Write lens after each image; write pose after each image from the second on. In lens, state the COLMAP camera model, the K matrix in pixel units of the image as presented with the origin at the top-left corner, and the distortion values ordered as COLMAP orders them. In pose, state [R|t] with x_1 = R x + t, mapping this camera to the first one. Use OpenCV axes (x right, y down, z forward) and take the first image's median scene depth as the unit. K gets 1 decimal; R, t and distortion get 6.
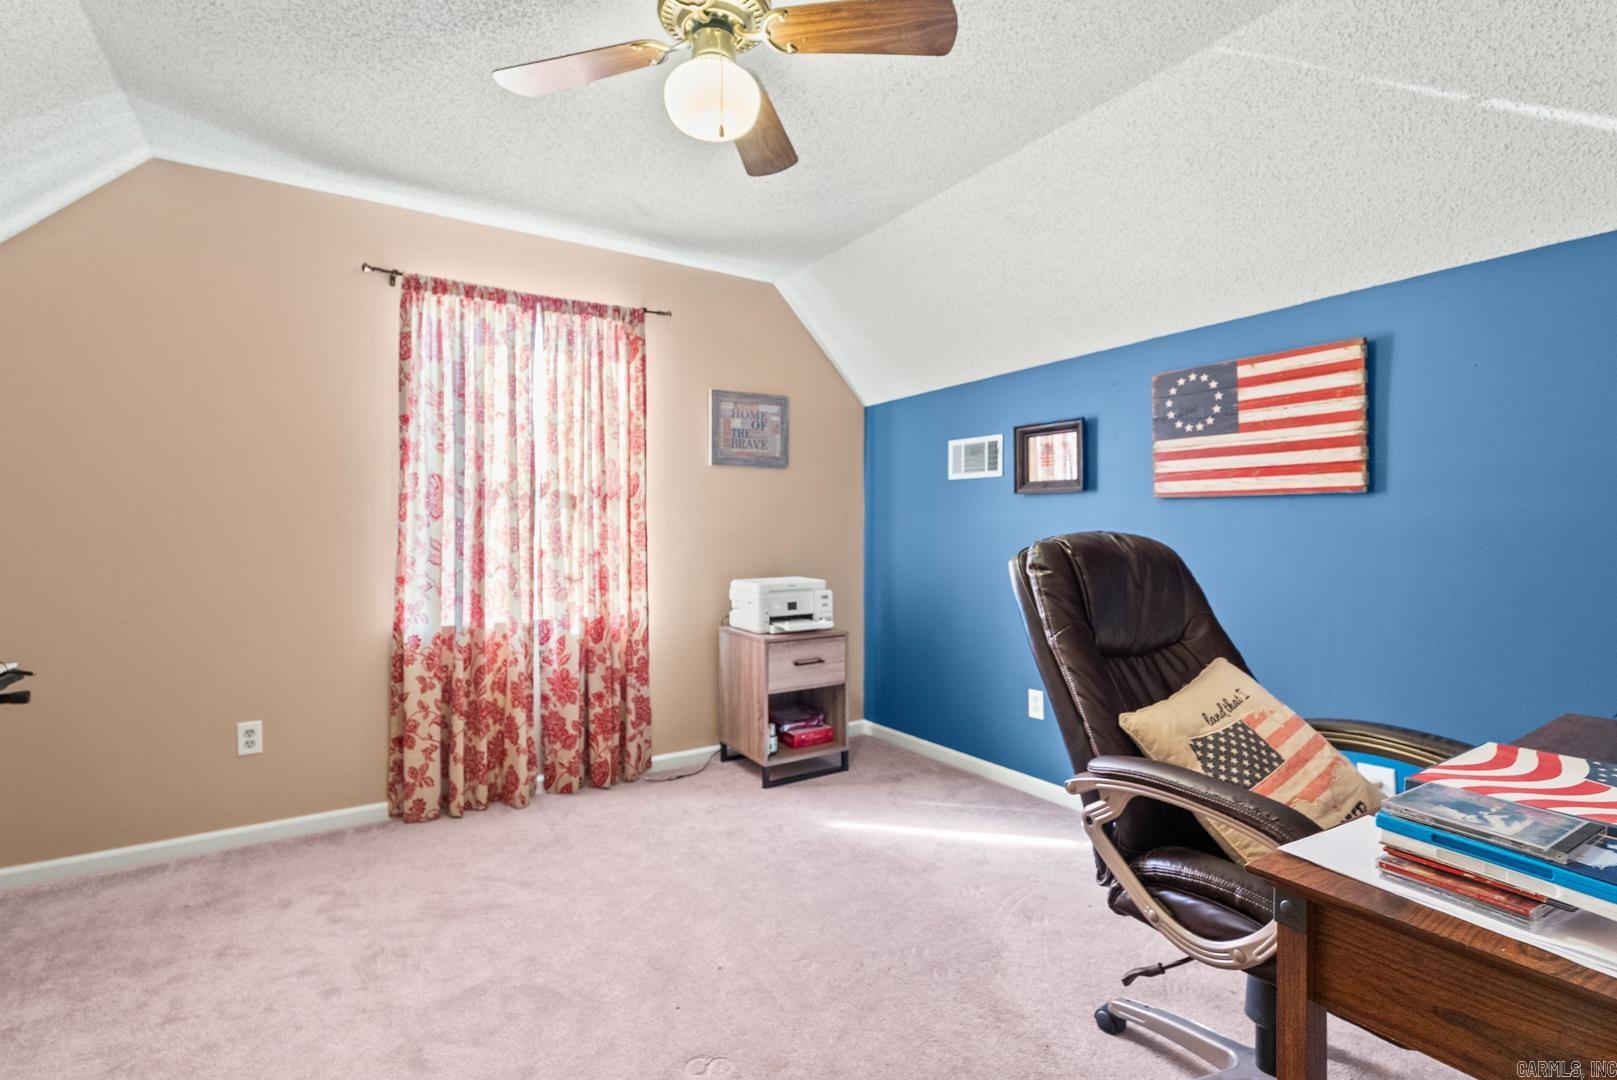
lens RADIAL K [[724.7, 0, 803.2], [0, 724.7, 536.5], [0, 0, 1]] dist [-0.010915, 0.000194]
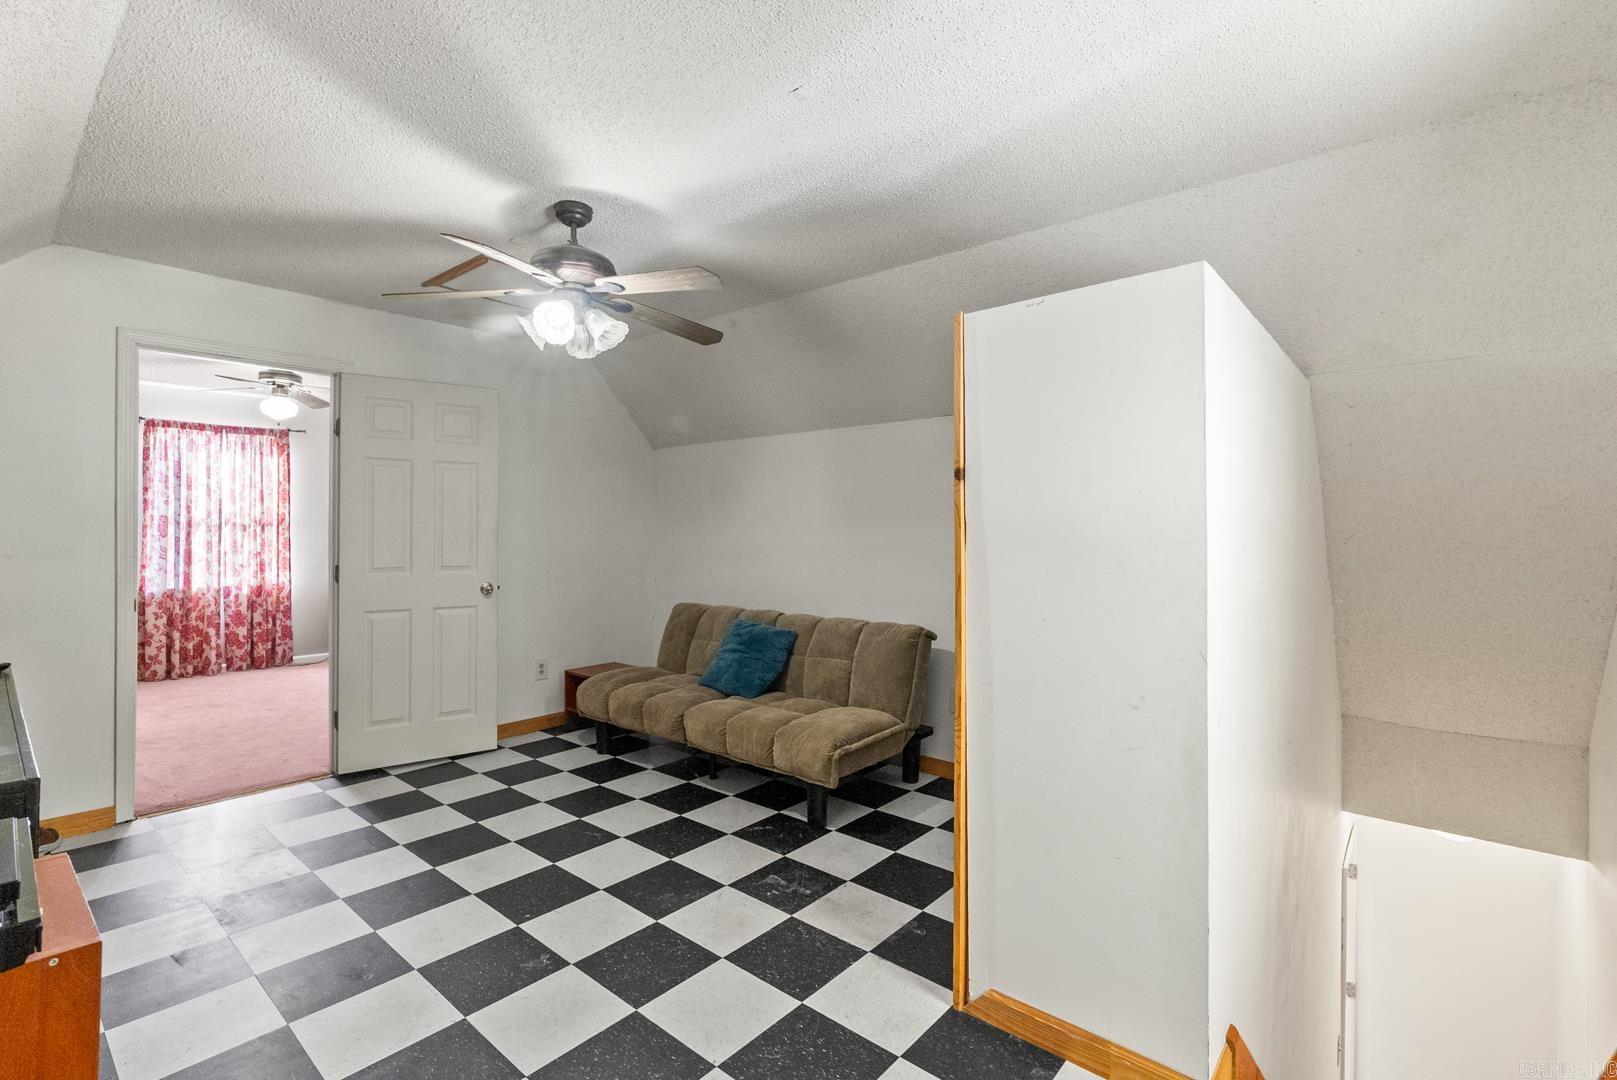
lens RADIAL K [[724.7, 0, 815.4], [0, 724.7, 533.0], [0, 0, 1]] dist [-0.010915, 0.000194]
pose [[0.956907, 0.000309, 0.290395, 0.655508], [0.001900, 0.999971, -0.007325, -0.016434], [-0.290389, 0.007562, 0.956879, -1.455288]]
